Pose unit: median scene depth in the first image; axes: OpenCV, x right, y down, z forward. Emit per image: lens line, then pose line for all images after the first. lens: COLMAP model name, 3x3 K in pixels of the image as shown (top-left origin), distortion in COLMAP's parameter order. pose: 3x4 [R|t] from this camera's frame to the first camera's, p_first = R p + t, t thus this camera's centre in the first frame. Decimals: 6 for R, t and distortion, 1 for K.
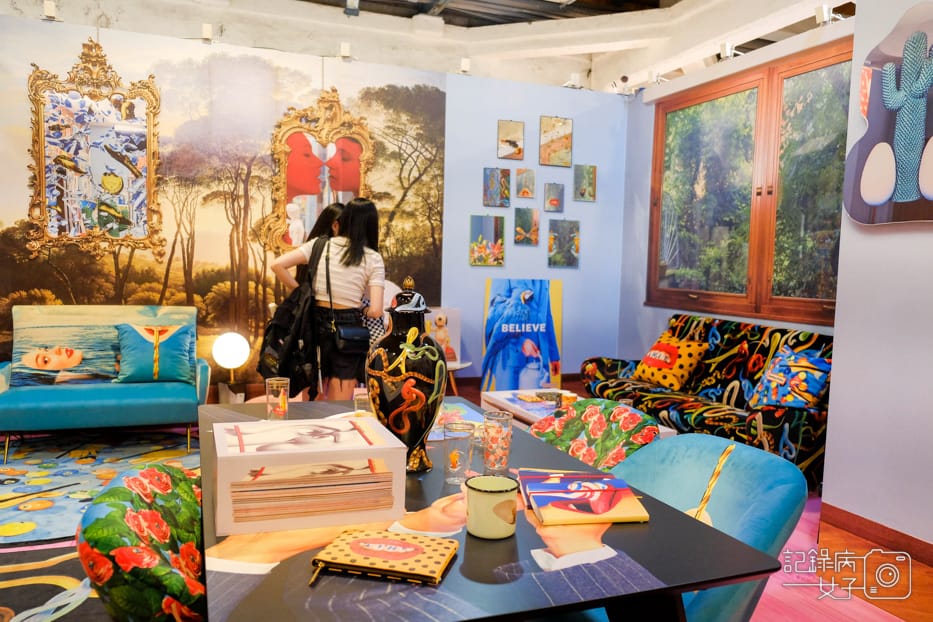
lens RADIAL K [[733.3, 0, 473.2], [0, 733.3, 324.0], [0, 0, 1]] dist [-0.039370, 0.037449]
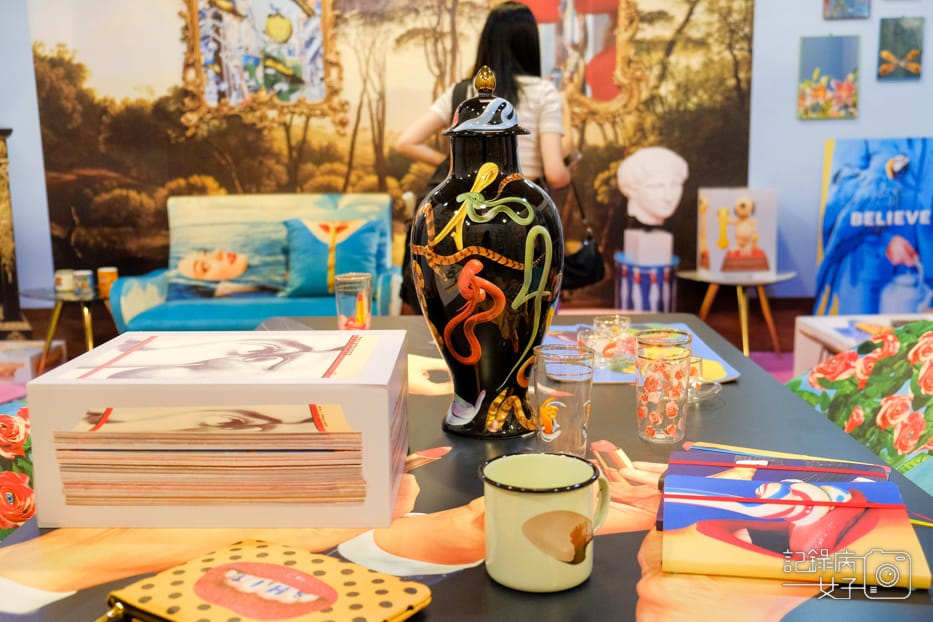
lens RADIAL K [[969.3, 0, 479.2], [0, 969.3, 332.2], [0, 0, 1]] dist [0.001209, 0.000000]
pose [[0.926866, 0.023811, -0.374636, 0.070052], [0.012469, 0.995483, 0.094119, 0.024080], [0.375184, -0.091907, 0.922383, 0.140836]]
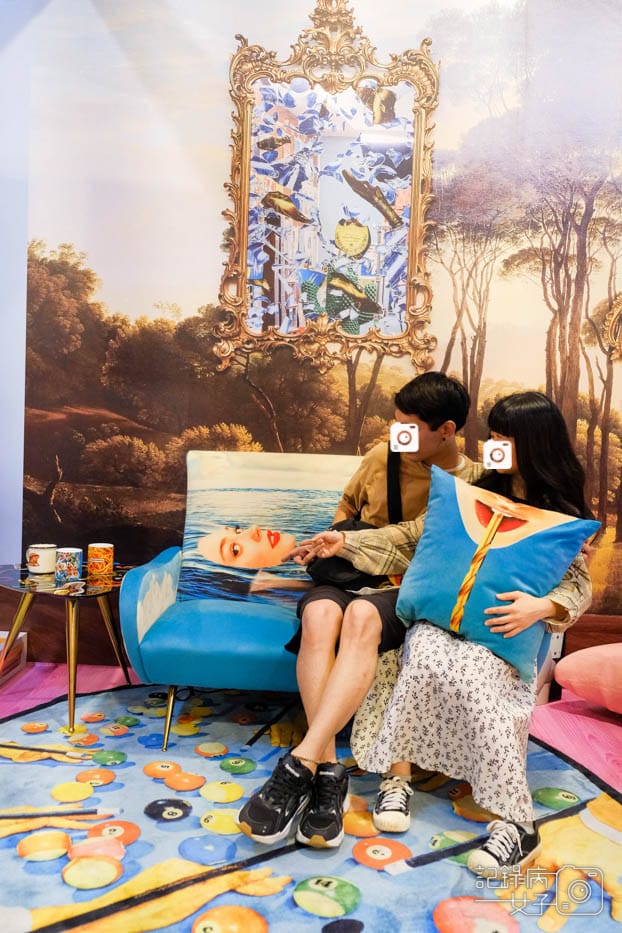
lens RADIAL K [[733.3, 0, 287.0], [0, 733.3, 470.0], [0, 0, 1]] dist [-0.039370, 0.037449]
pose [[0.917938, 0.033212, -0.395332, -0.317190], [-0.045676, 0.998711, -0.022154, -0.000337], [0.394086, 0.038393, 0.918271, 0.475113]]
